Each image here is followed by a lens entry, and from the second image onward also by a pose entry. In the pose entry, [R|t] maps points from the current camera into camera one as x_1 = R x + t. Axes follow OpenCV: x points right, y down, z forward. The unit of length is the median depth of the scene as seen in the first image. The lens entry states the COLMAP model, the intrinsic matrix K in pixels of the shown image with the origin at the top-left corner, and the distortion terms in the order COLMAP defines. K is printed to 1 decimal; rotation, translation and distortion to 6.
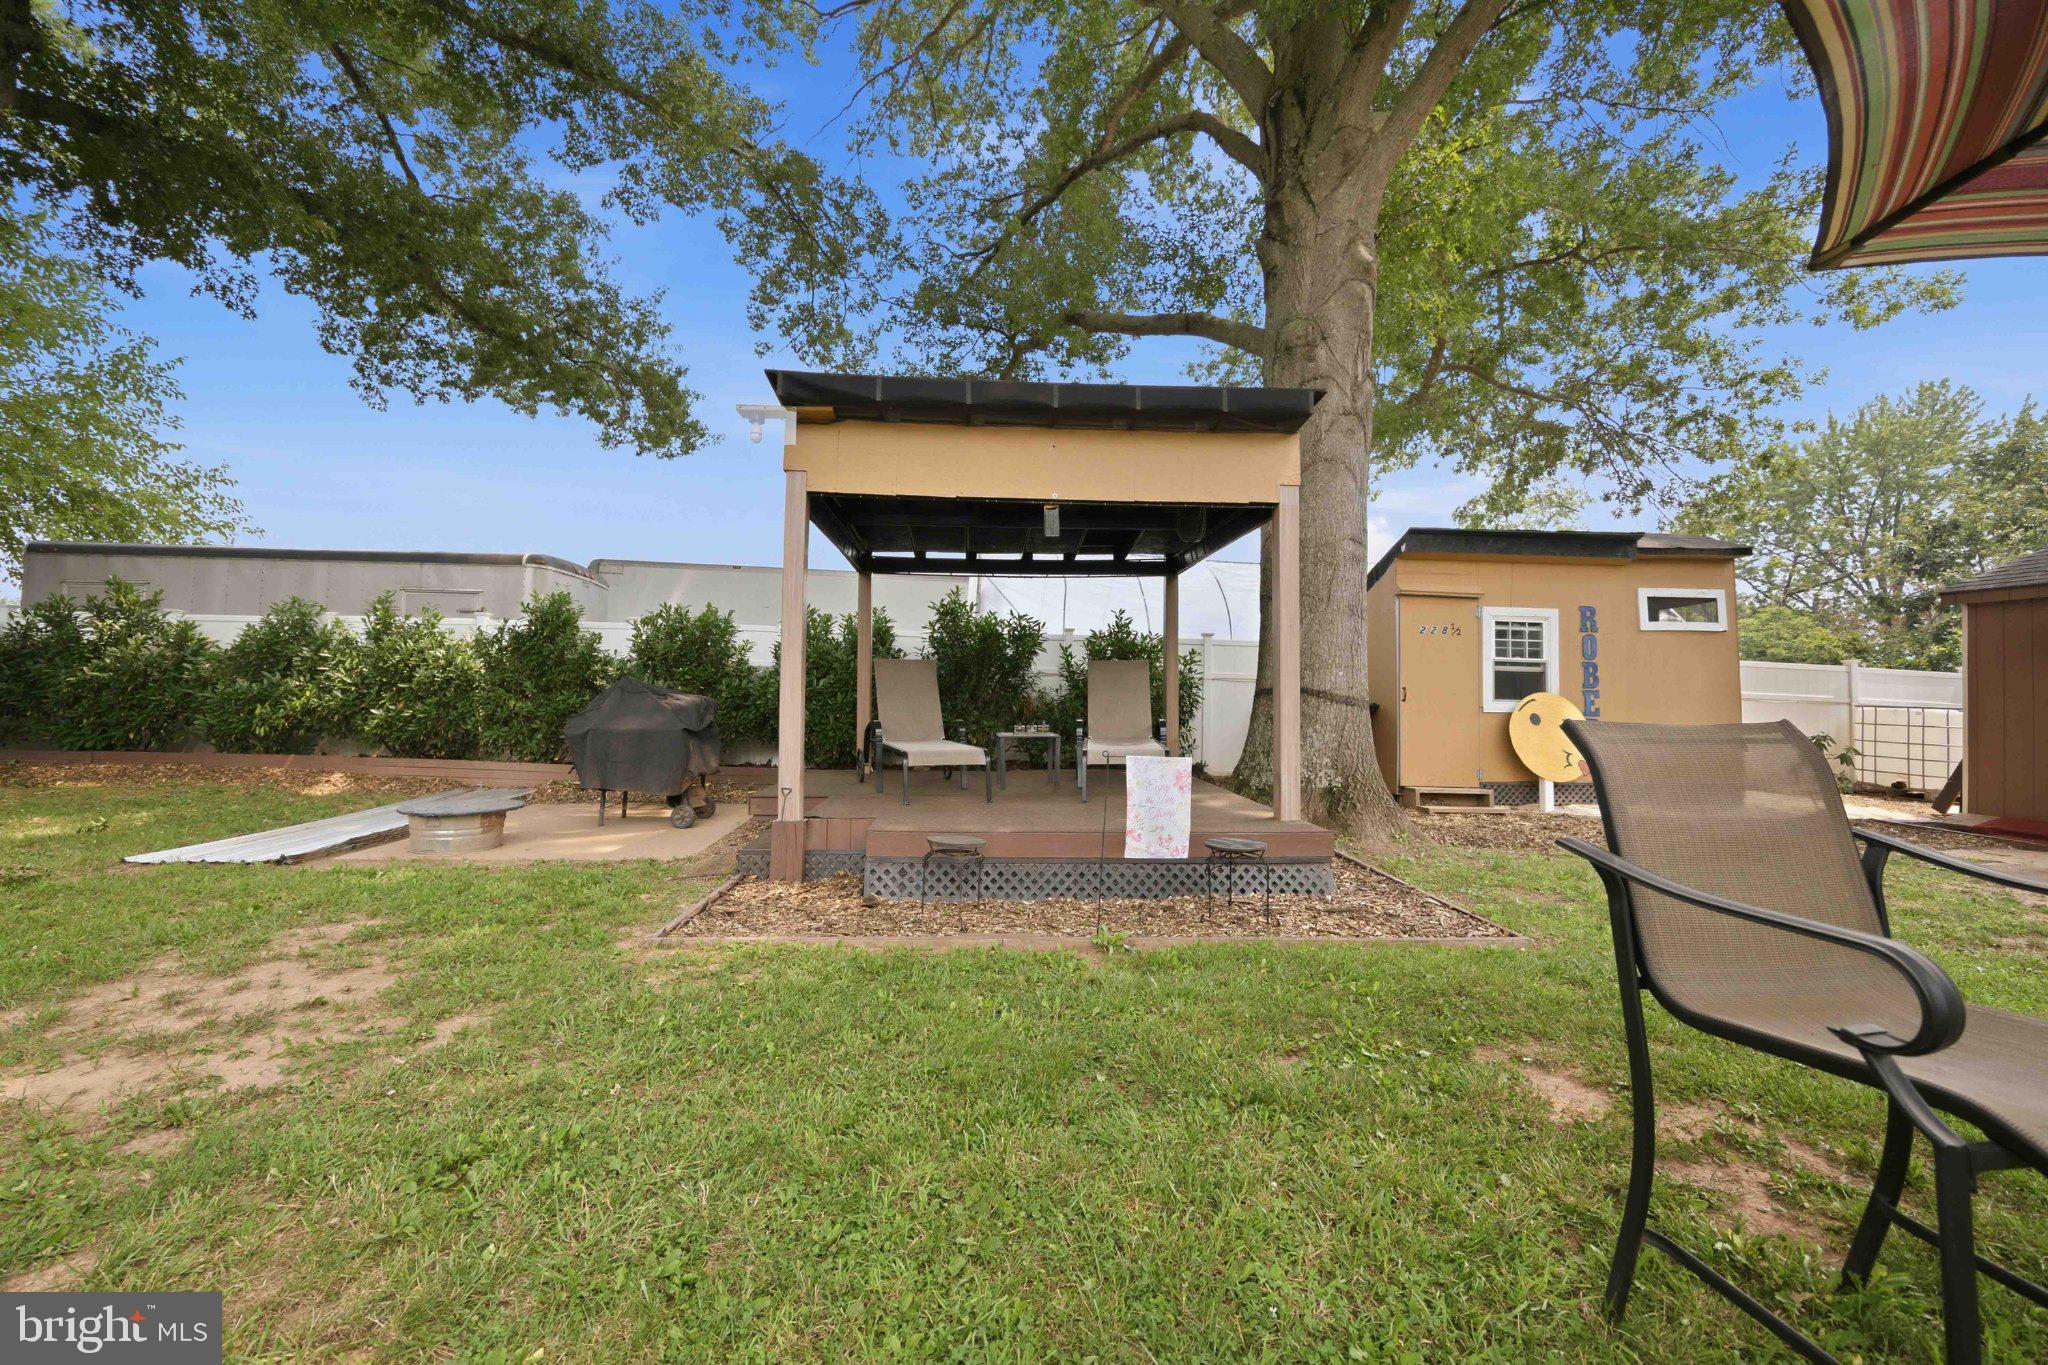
lens RADIAL K [[796.5, 0, 1030.5], [0, 796.5, 678.8], [0, 0, 1]] dist [0.002418, -0.000143]
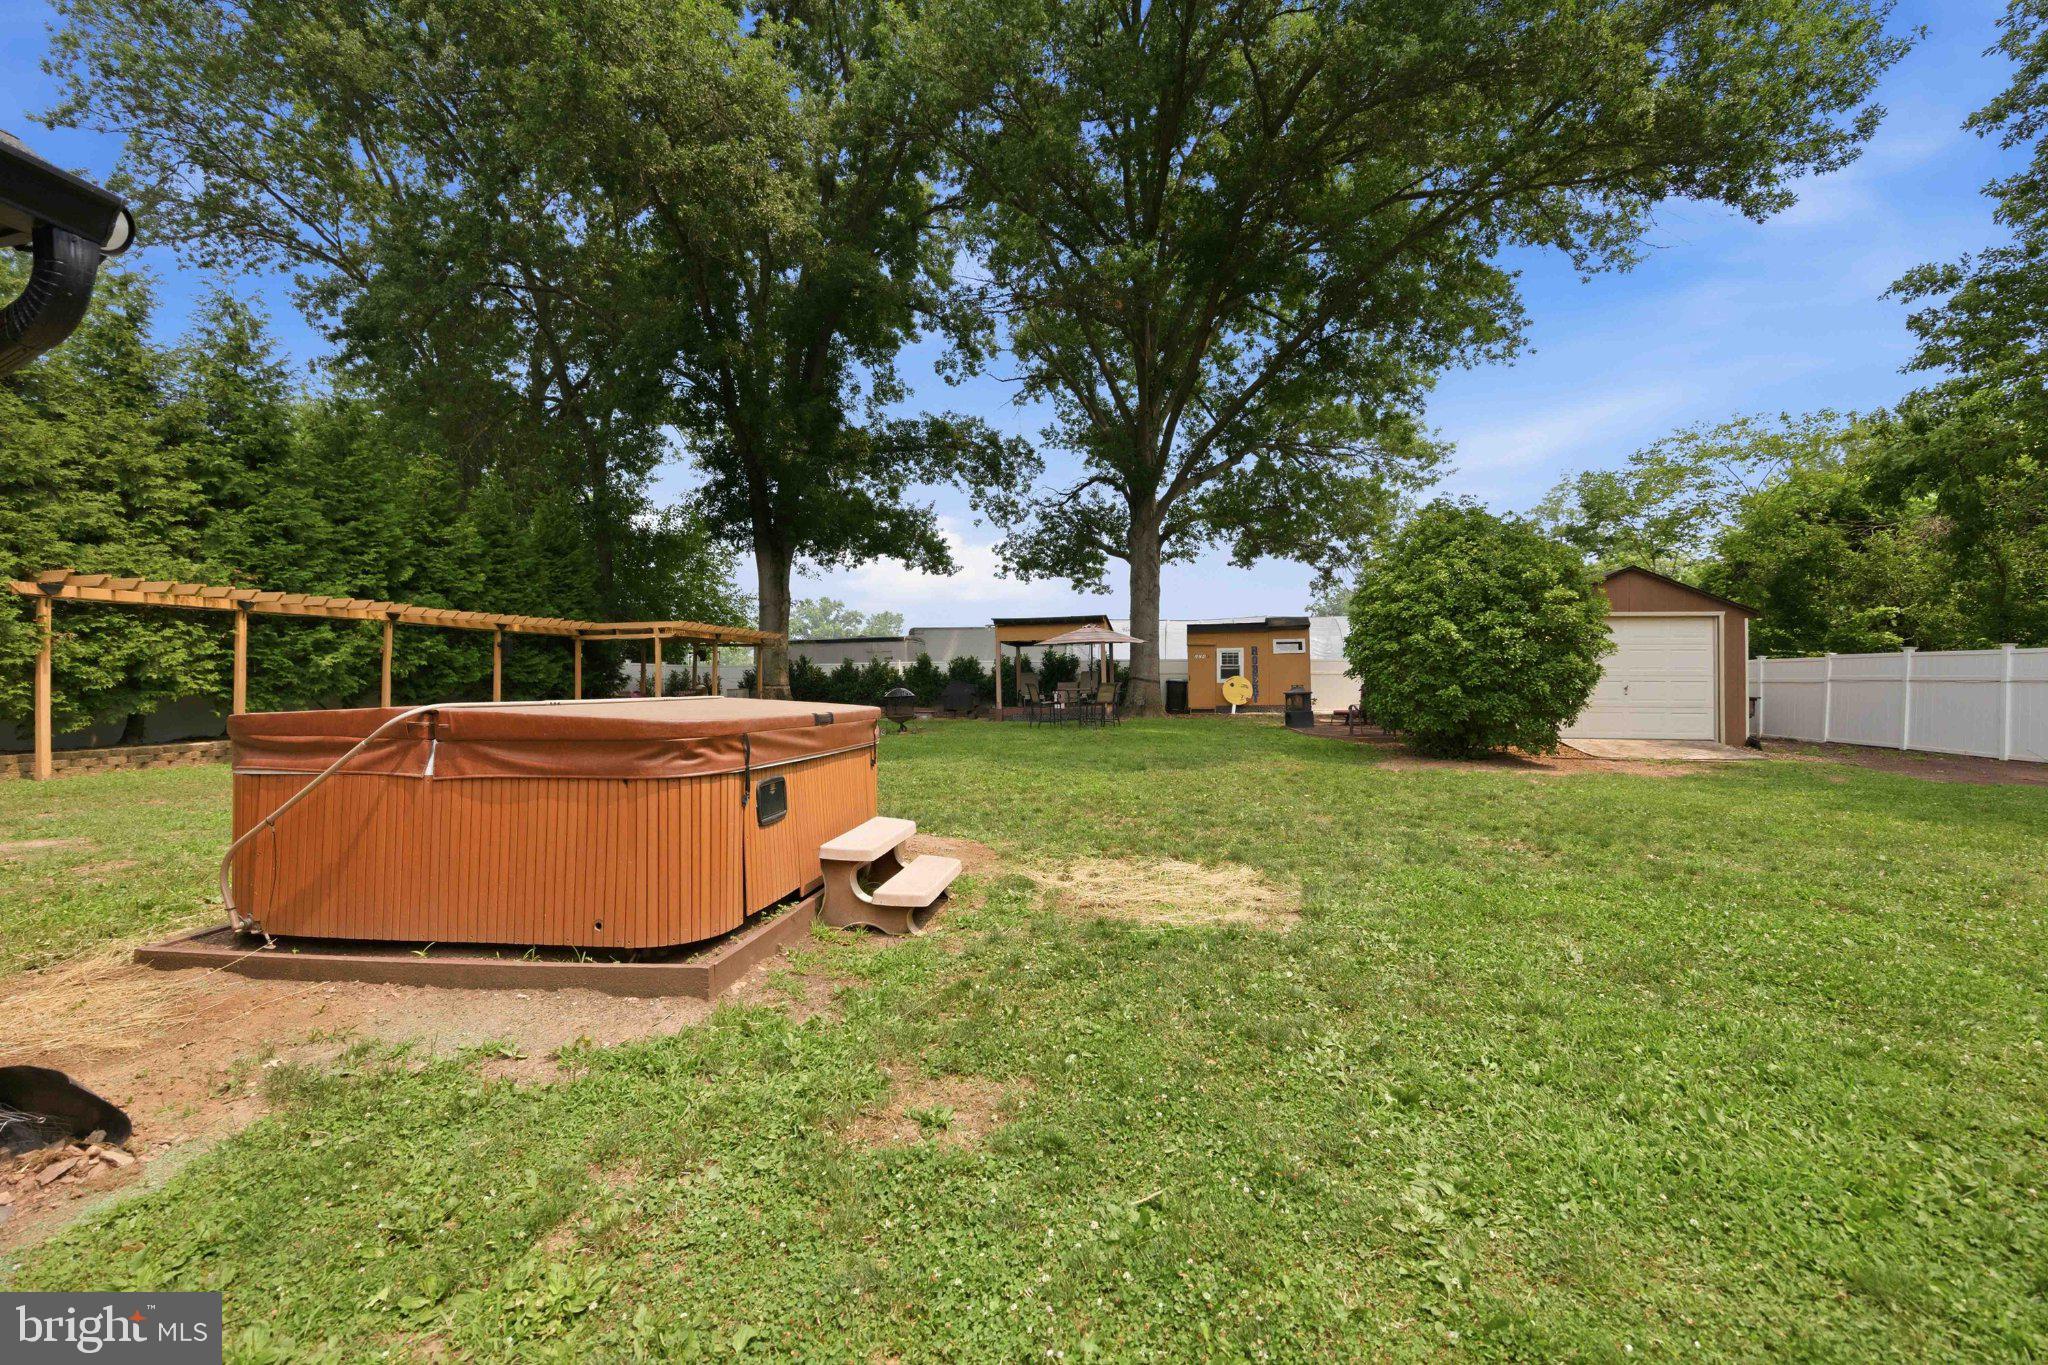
lens RADIAL K [[796.5, 0, 1030.5], [0, 796.5, 678.8], [0, 0, 1]] dist [0.002418, -0.000143]
pose [[0.971407, -0.028109, -0.235751, 0.545890], [0.030872, 0.999491, 0.008036, -0.018819], [0.235405, -0.015084, 0.971780, -1.950345]]
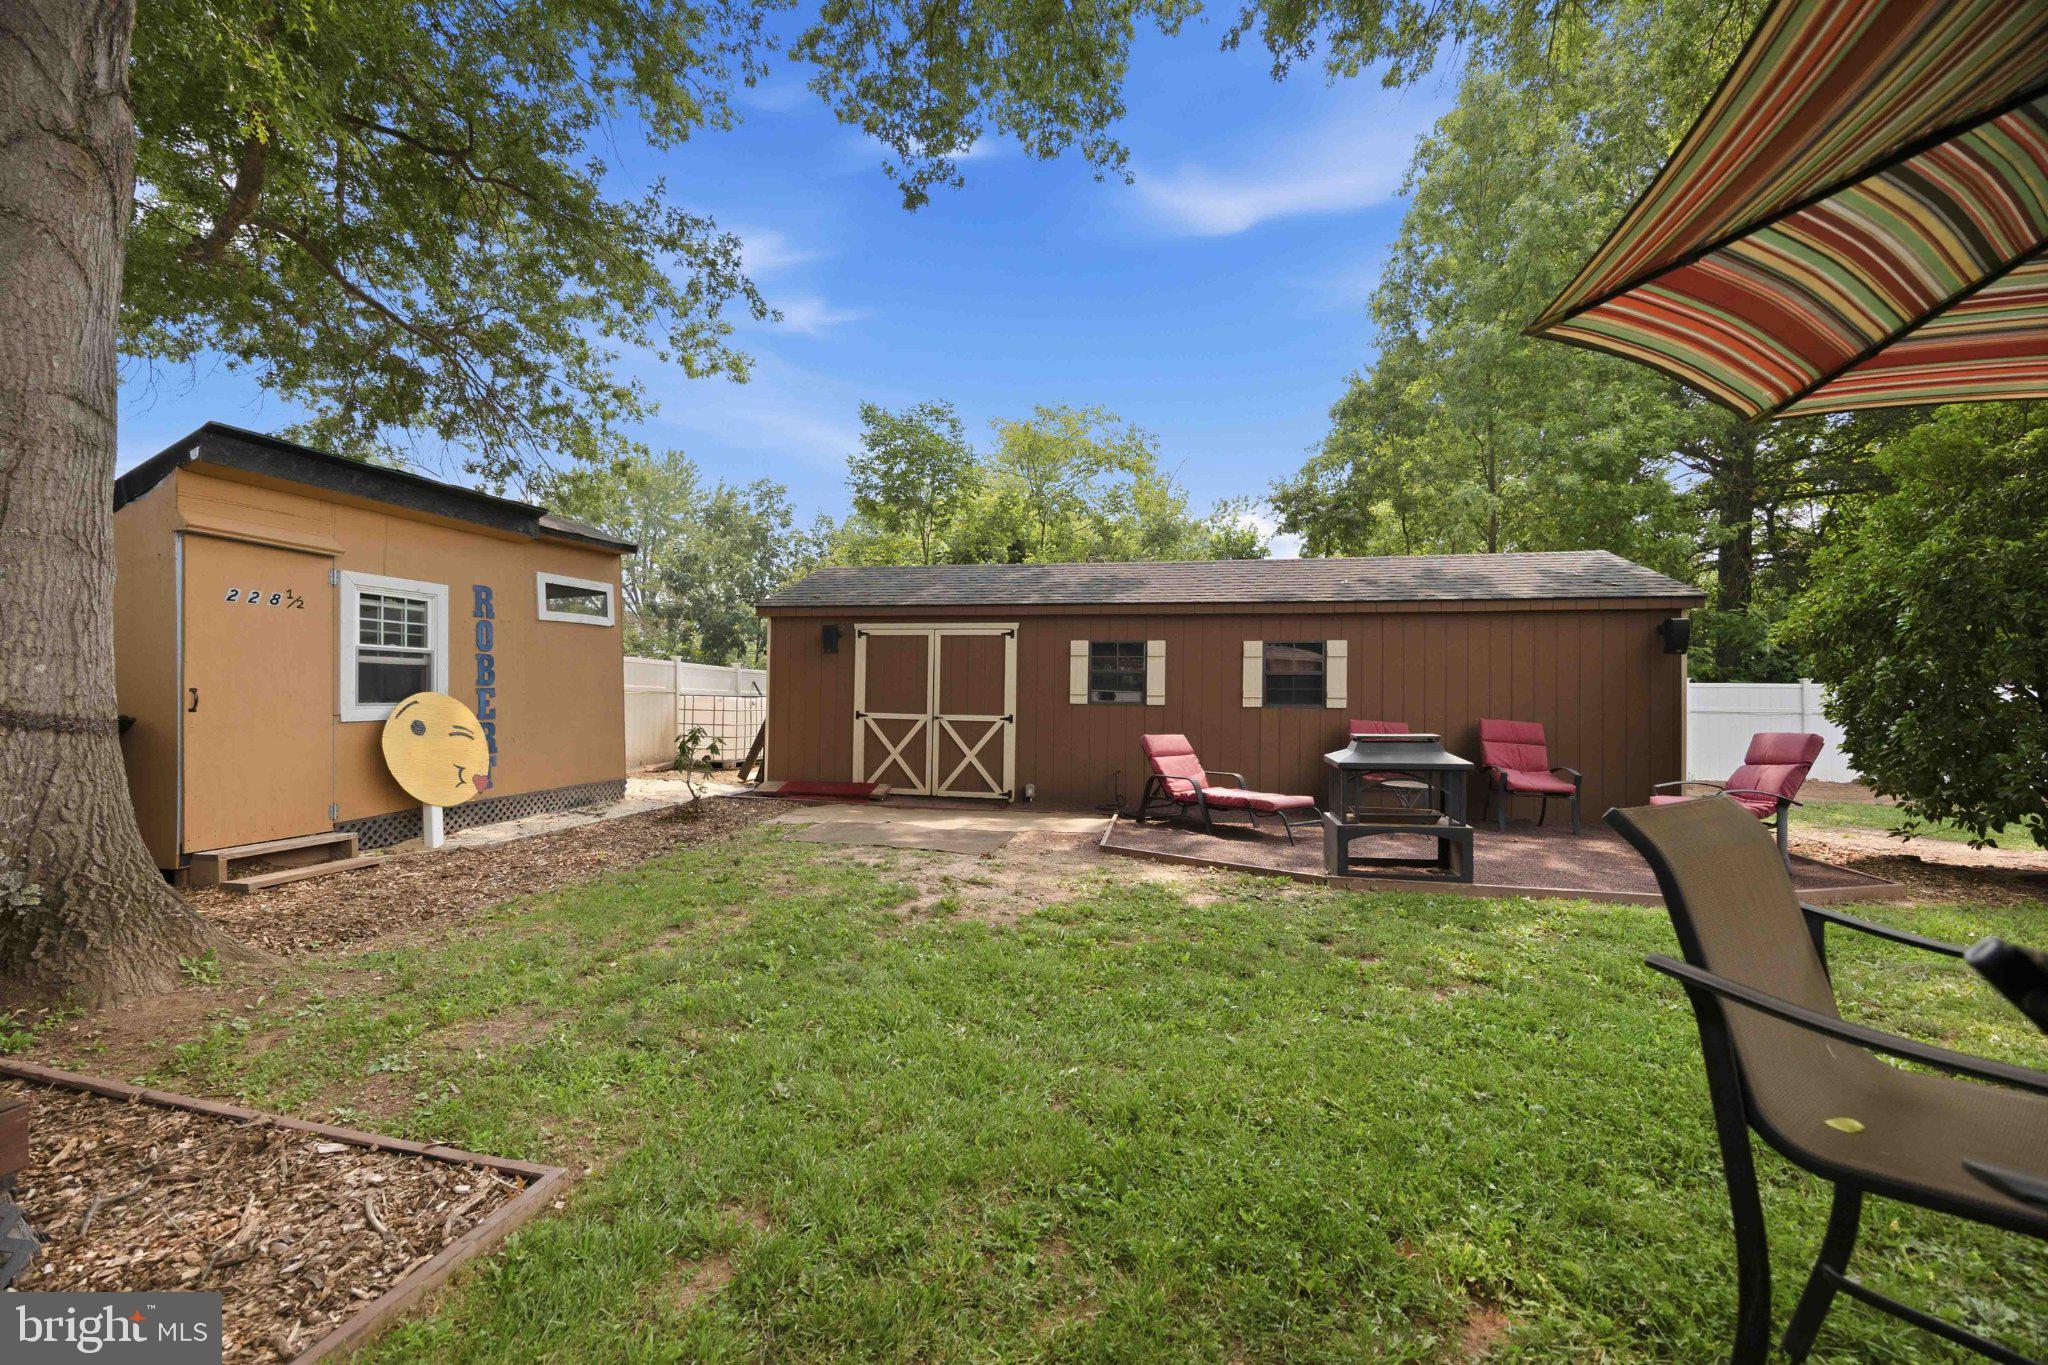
lens RADIAL K [[796.5, 0, 1030.5], [0, 796.5, 678.8], [0, 0, 1]] dist [0.002418, -0.000143]
pose [[0.294961, -0.003333, 0.955504, 0.073735], [-0.013955, 0.999872, 0.007795, -0.008925], [-0.955407, -0.015633, 0.294877, 0.202025]]
